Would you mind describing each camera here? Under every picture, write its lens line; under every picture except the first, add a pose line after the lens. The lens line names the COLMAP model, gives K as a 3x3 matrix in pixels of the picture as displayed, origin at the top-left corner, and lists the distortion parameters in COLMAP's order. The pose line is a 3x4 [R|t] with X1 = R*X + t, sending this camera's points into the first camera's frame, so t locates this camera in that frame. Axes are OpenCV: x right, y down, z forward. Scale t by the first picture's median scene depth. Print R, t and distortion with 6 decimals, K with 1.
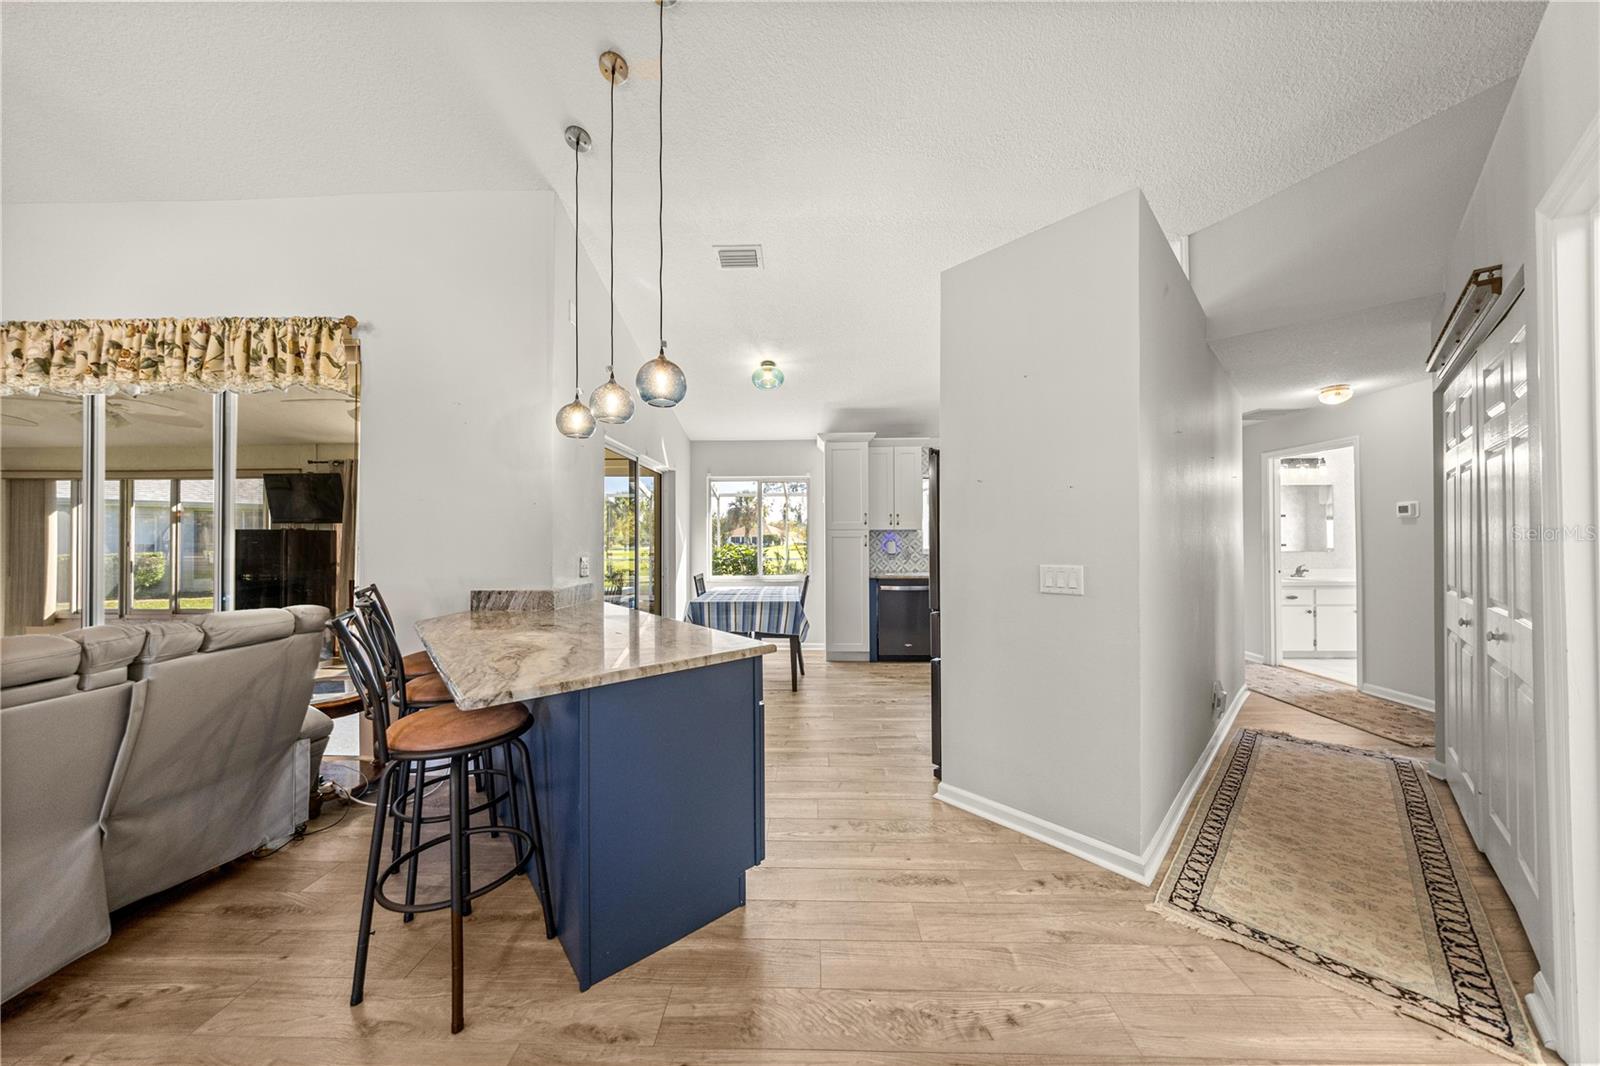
lens RADIAL K [[484.2, 0, 832.5], [0, 484.2, 533.1], [0, 0, 1]] dist [-0.005090, 0.000073]
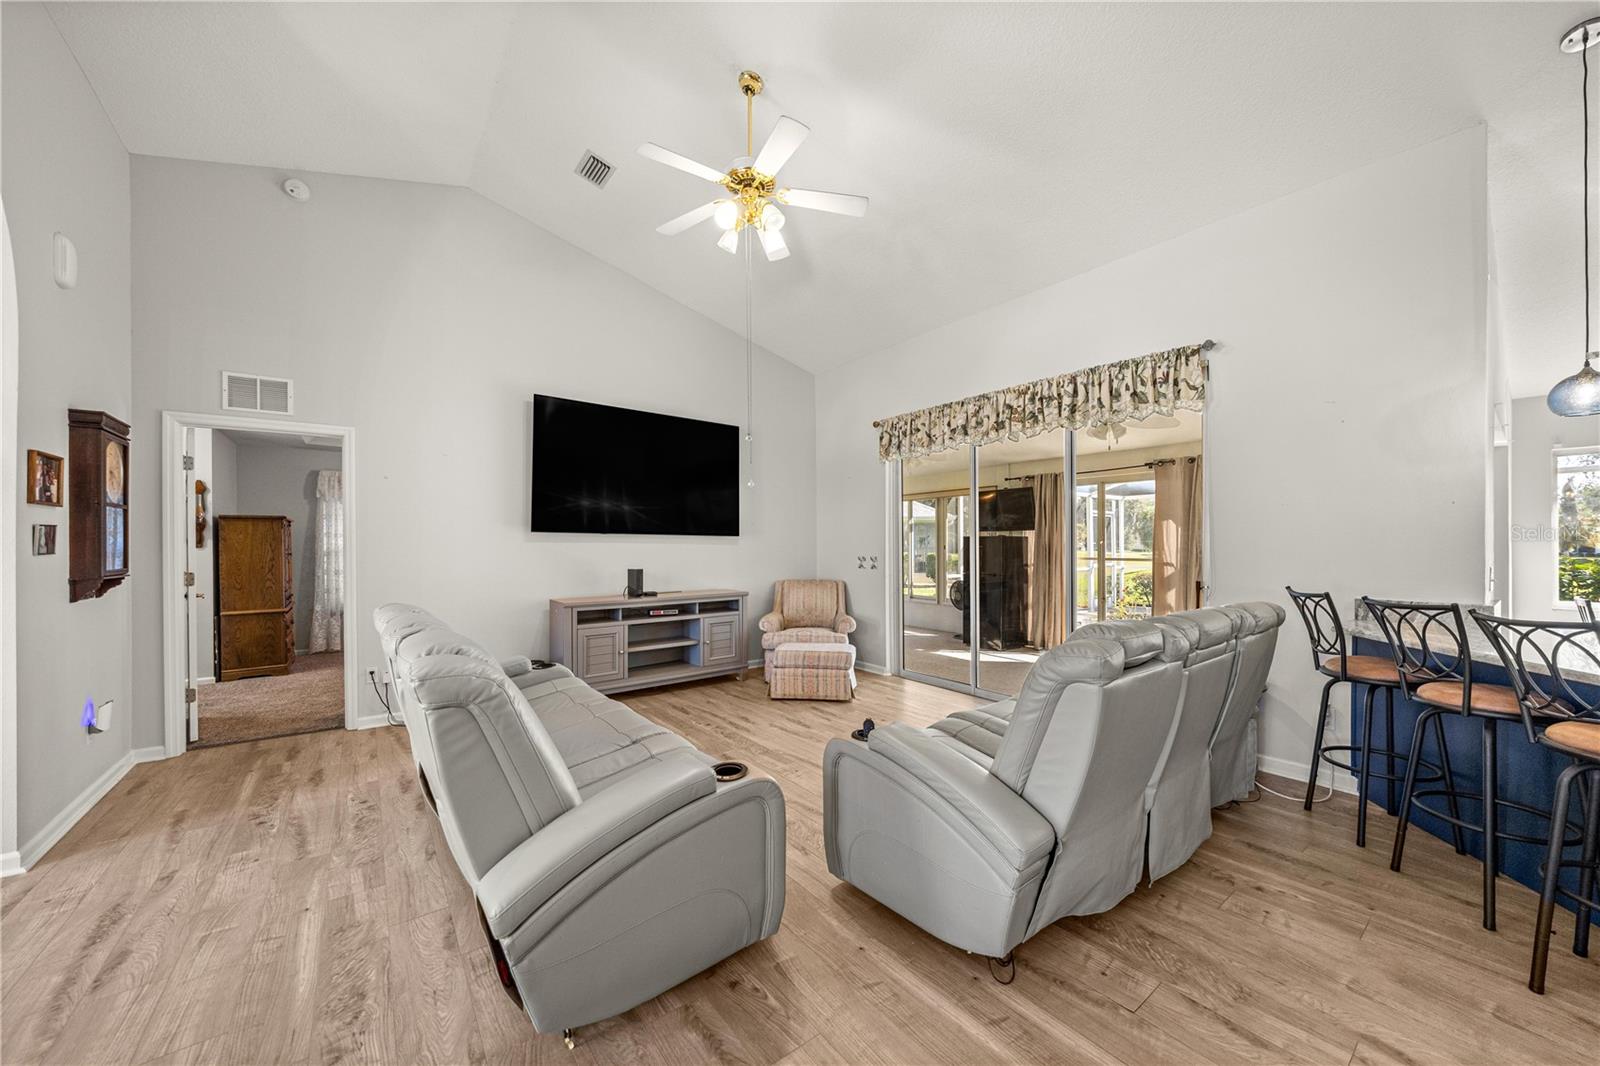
lens RADIAL K [[571.9, 0, 795.4], [0, 571.9, 546.1], [0, 0, 1]] dist [-0.001211, -0.000202]
pose [[0.627055, 0.000527, -0.778975, -0.578932], [0.012136, 0.999872, 0.010445, -0.006661], [0.778880, -0.016003, 0.626968, -0.553029]]
